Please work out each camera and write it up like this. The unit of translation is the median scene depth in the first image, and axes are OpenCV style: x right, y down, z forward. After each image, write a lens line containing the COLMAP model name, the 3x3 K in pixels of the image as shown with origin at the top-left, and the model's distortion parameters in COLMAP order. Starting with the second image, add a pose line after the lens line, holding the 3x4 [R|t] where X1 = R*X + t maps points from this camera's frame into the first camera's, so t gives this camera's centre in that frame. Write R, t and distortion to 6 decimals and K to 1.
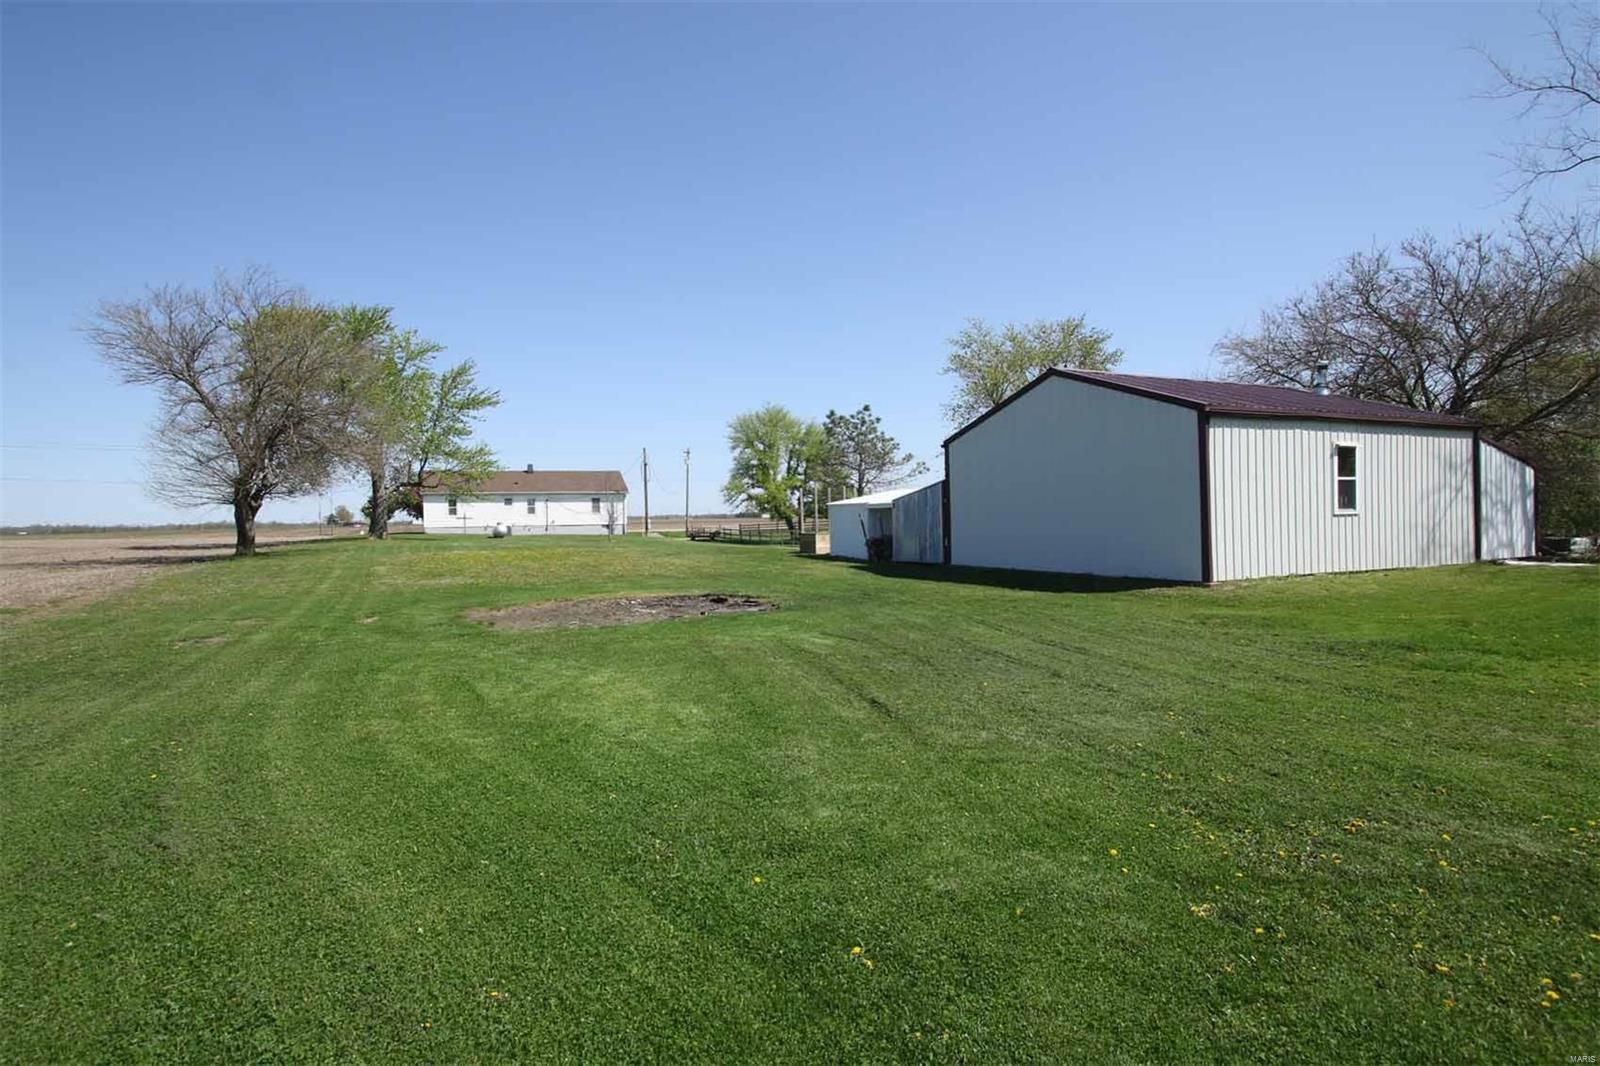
lens RADIAL K [[881.2, 0, 807.4], [0, 881.2, 527.1], [0, 0, 1]] dist [-0.003784, -0.001050]
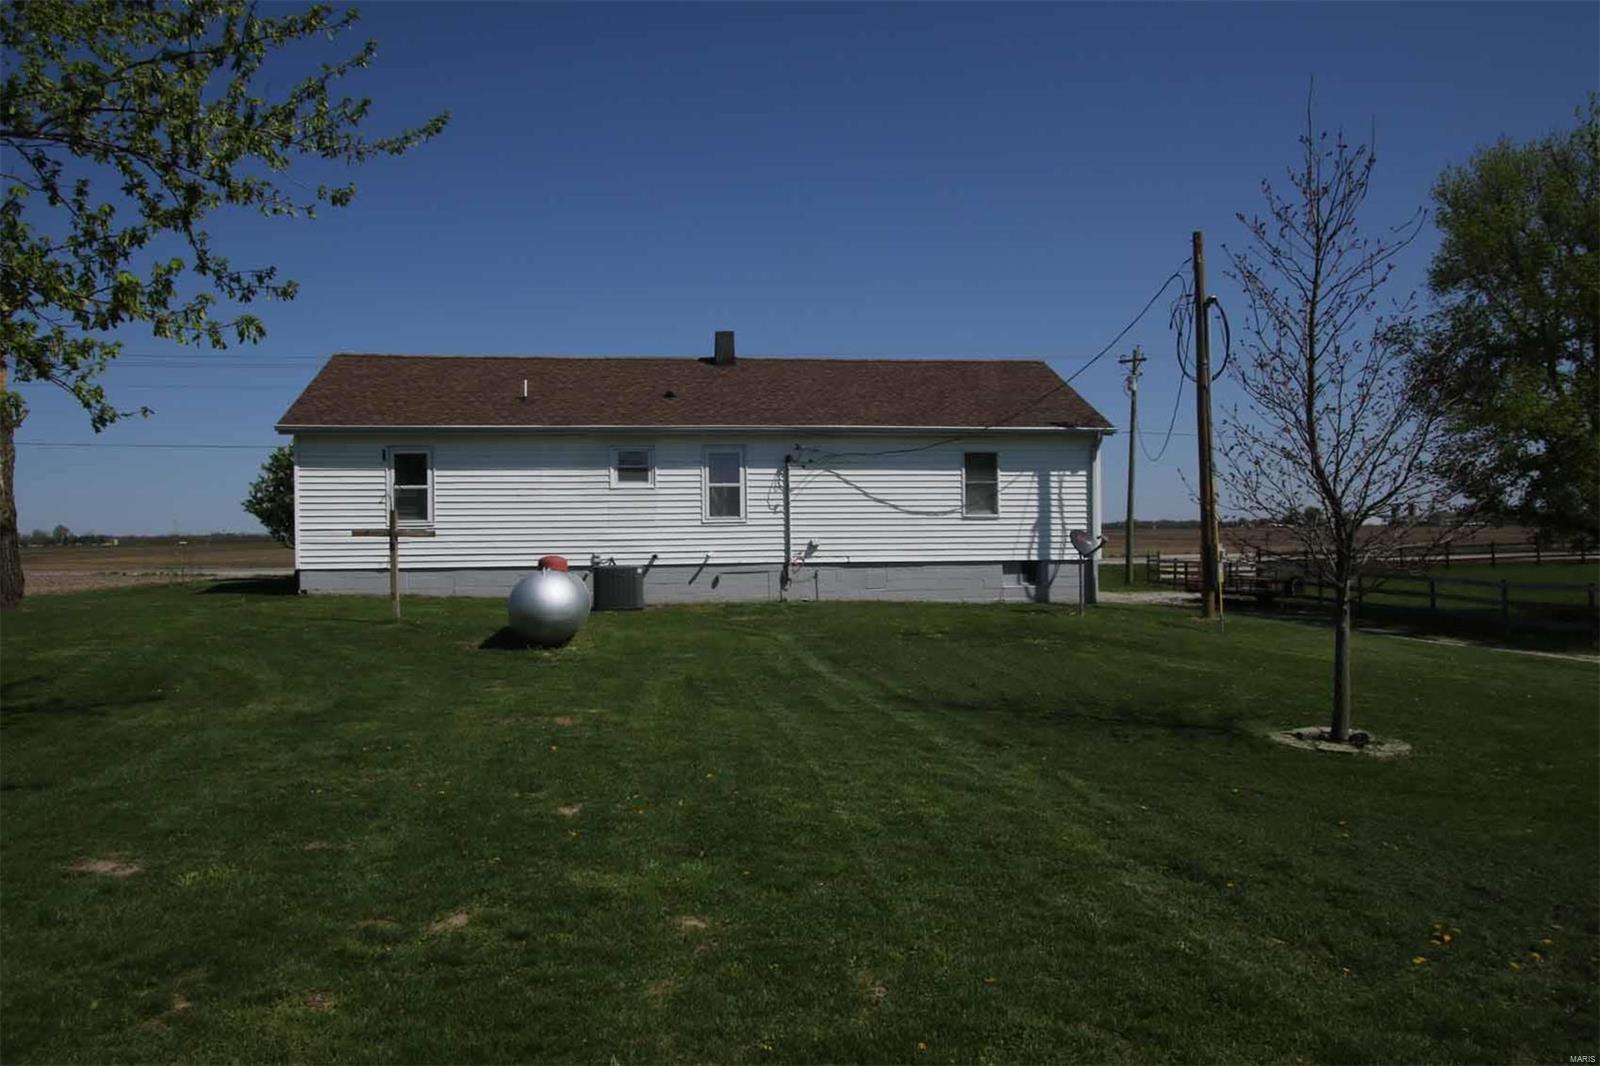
lens RADIAL K [[1111.2, 0, 792.1], [0, 1111.2, 543.5], [0, 0, 1]] dist [0.007202, 0.004549]
pose [[0.963112, 0.010827, -0.268882, -0.221165], [-0.009410, 0.999934, 0.006559, -0.010184], [0.268935, -0.003787, 0.963151, 0.737393]]
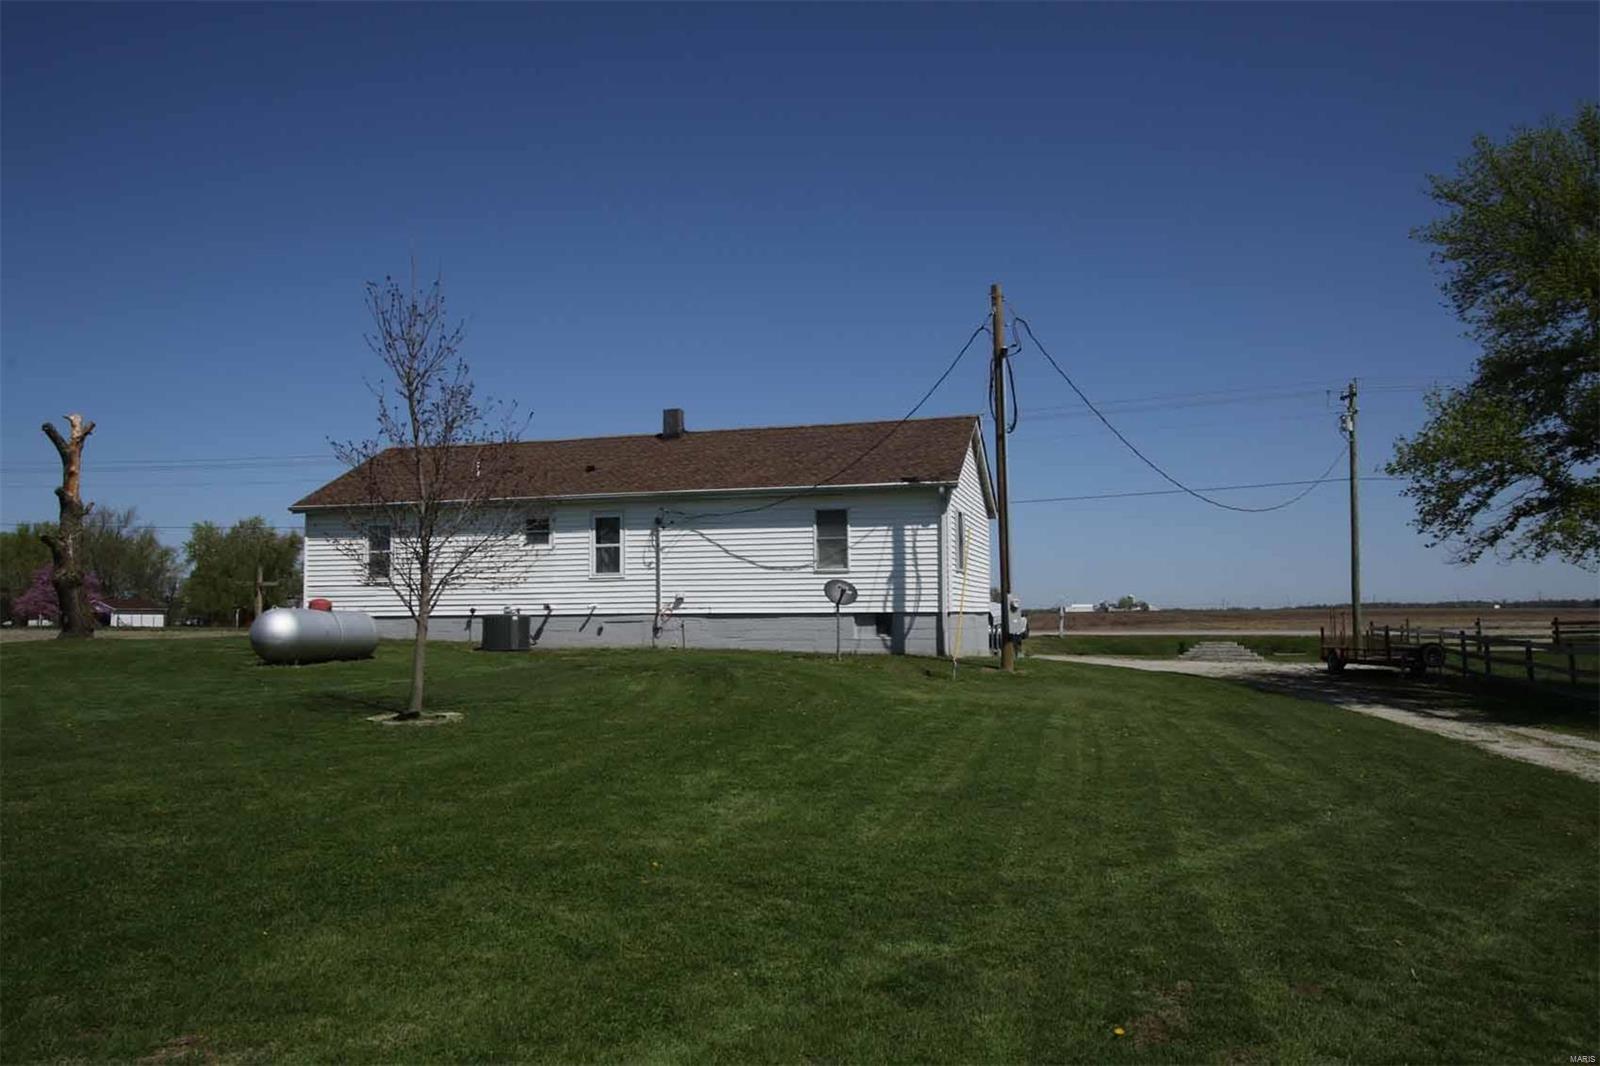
lens RADIAL K [[1017.7, 0, 795.4], [0, 1017.7, 526.3], [0, 0, 1]] dist [0.007202, 0.002581]
pose [[0.795544, -0.028666, -0.605217, -0.074837], [-0.003876, 0.998619, -0.052394, -0.013562], [0.605883, 0.044027, 0.794334, 0.808906]]
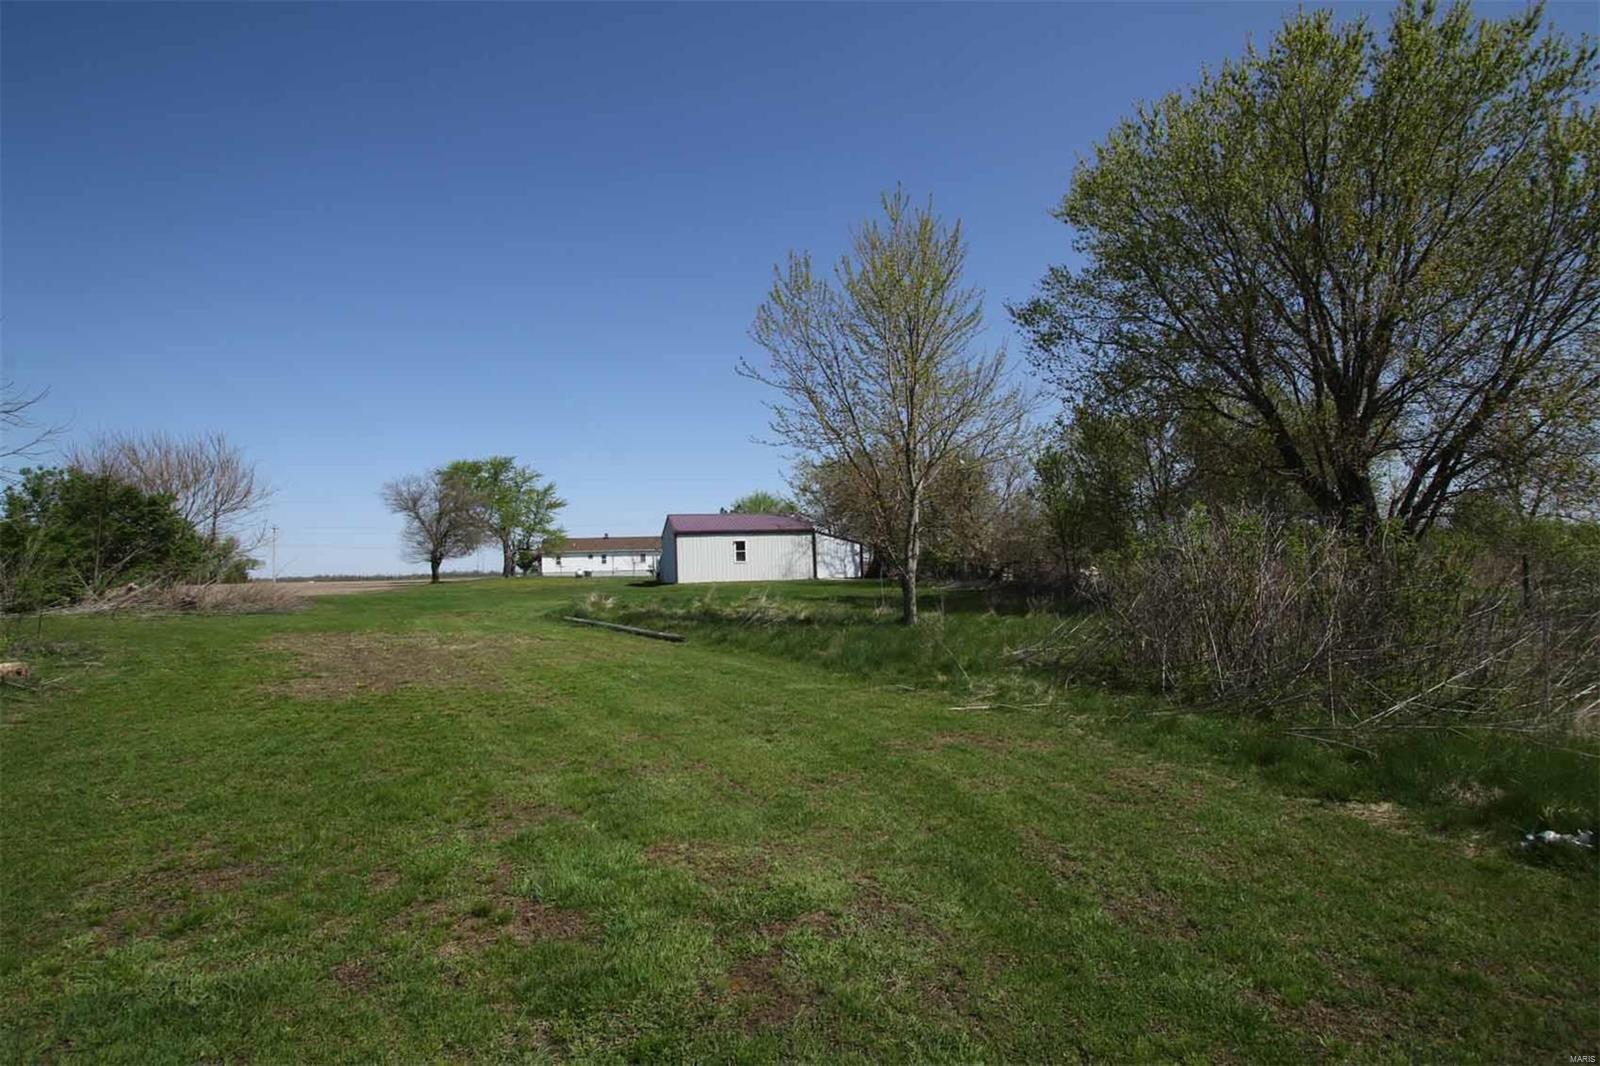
lens RADIAL K [[801.9, 0, 788.4], [0, 801.9, 529.7], [0, 0, 1]] dist [-0.010662, -0.000217]
pose [[0.982215, -0.019629, -0.186733, 0.321344], [0.009690, 0.998494, -0.053992, 0.005795], [0.187512, 0.051223, 0.980926, -0.432642]]
